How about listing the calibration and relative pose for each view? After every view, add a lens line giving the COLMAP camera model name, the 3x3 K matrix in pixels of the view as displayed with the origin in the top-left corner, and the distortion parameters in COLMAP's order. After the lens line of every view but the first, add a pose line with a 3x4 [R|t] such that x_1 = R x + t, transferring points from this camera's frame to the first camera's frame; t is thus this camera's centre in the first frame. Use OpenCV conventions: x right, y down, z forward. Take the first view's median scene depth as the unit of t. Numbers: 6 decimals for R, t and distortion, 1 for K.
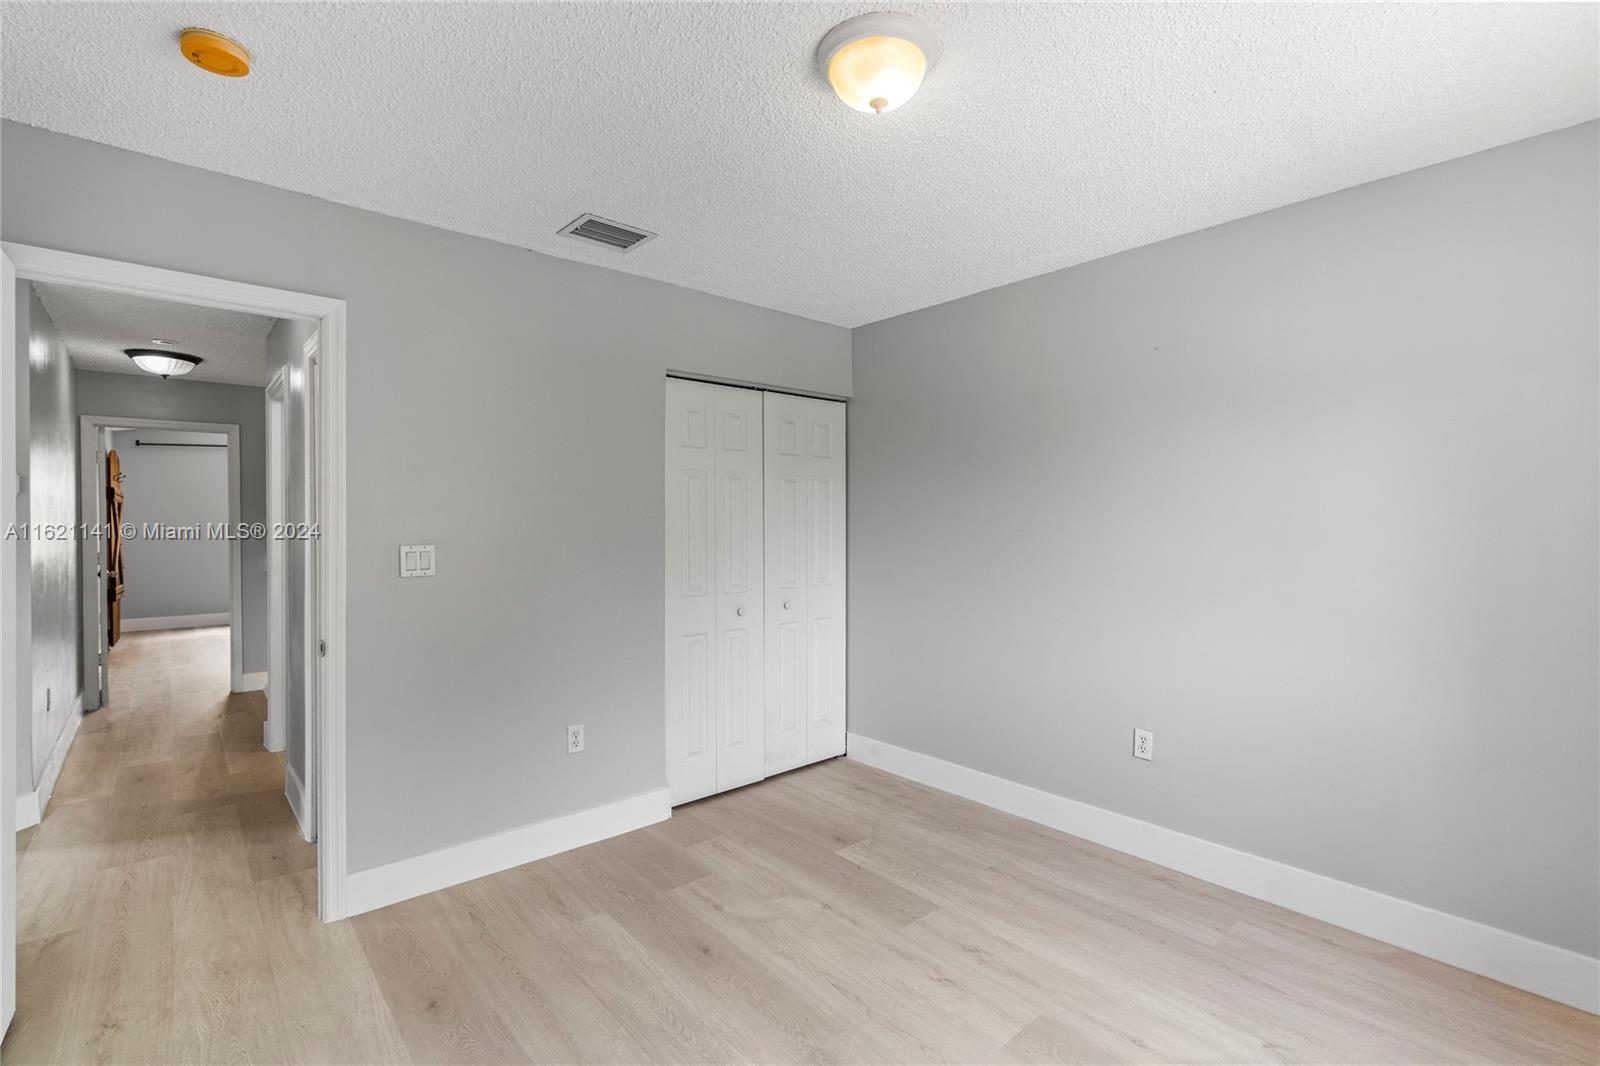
lens RADIAL K [[734.3, 0, 803.7], [0, 734.3, 523.4], [0, 0, 1]] dist [-0.007119, 0.001875]
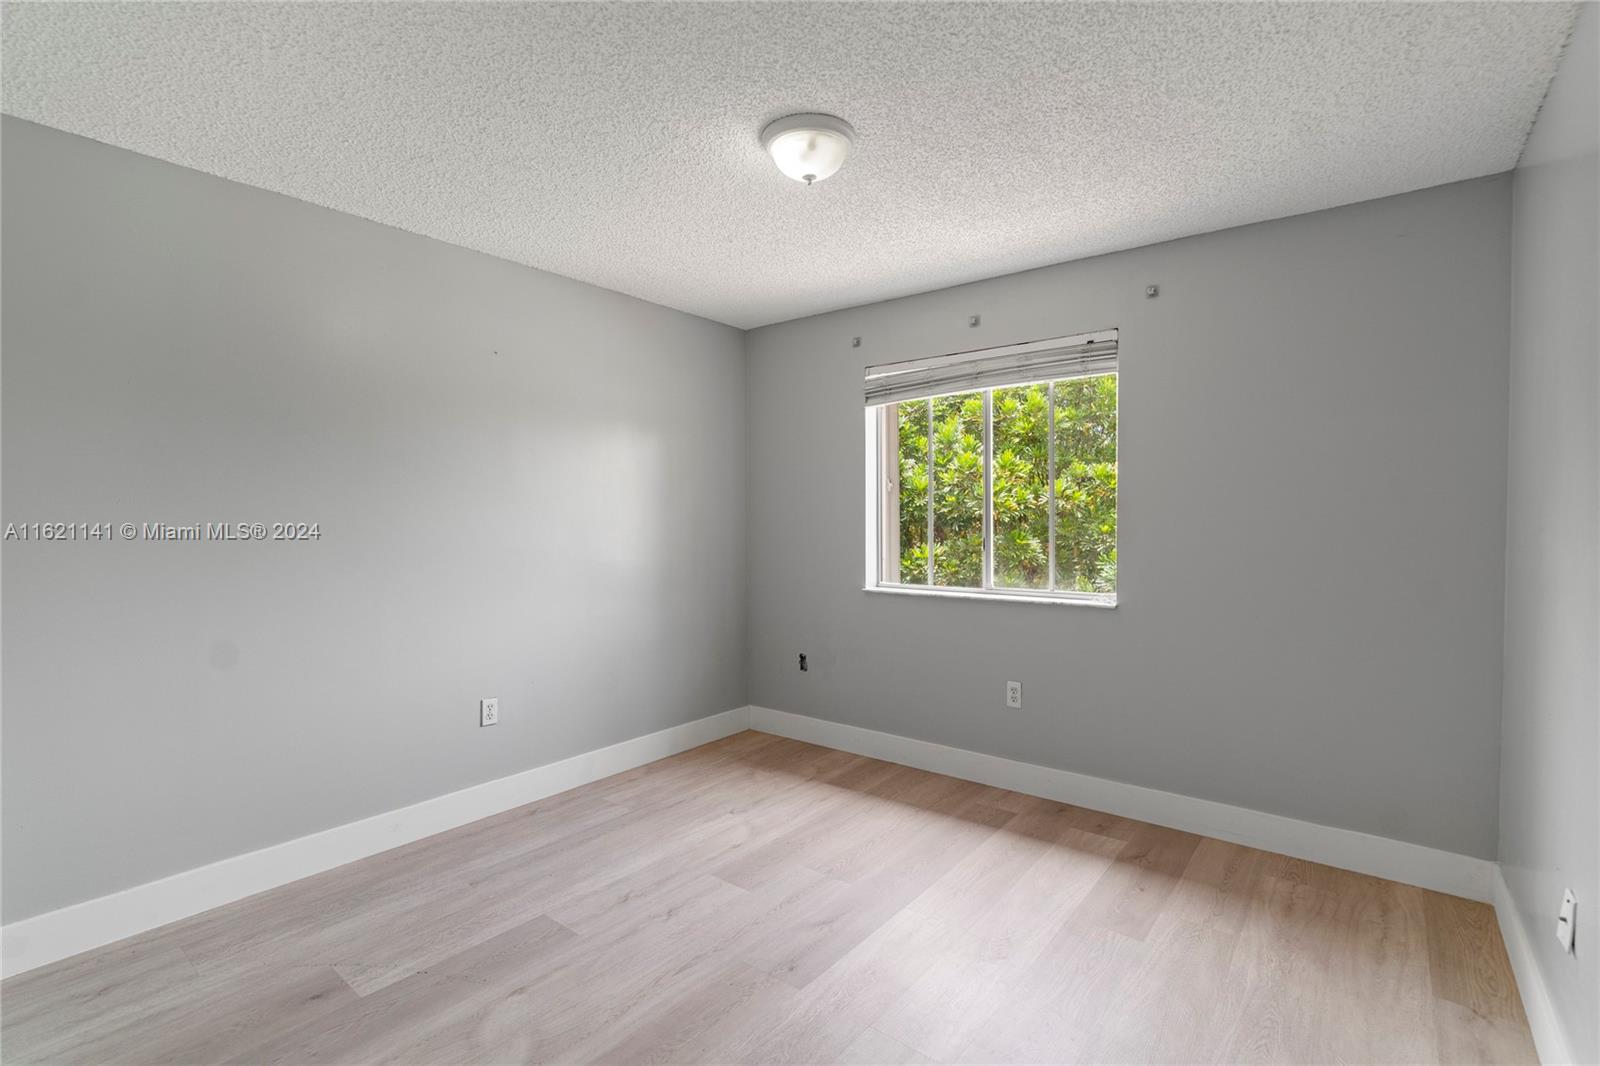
lens RADIAL K [[734.3, 0, 796.8], [0, 734.3, 533.2], [0, 0, 1]] dist [-0.007119, 0.001875]
pose [[-0.180623, -0.018250, 0.983383, -0.709781], [0.004634, 0.999801, 0.019406, 0.015969], [-0.983541, 0.008062, -0.180503, 0.762907]]
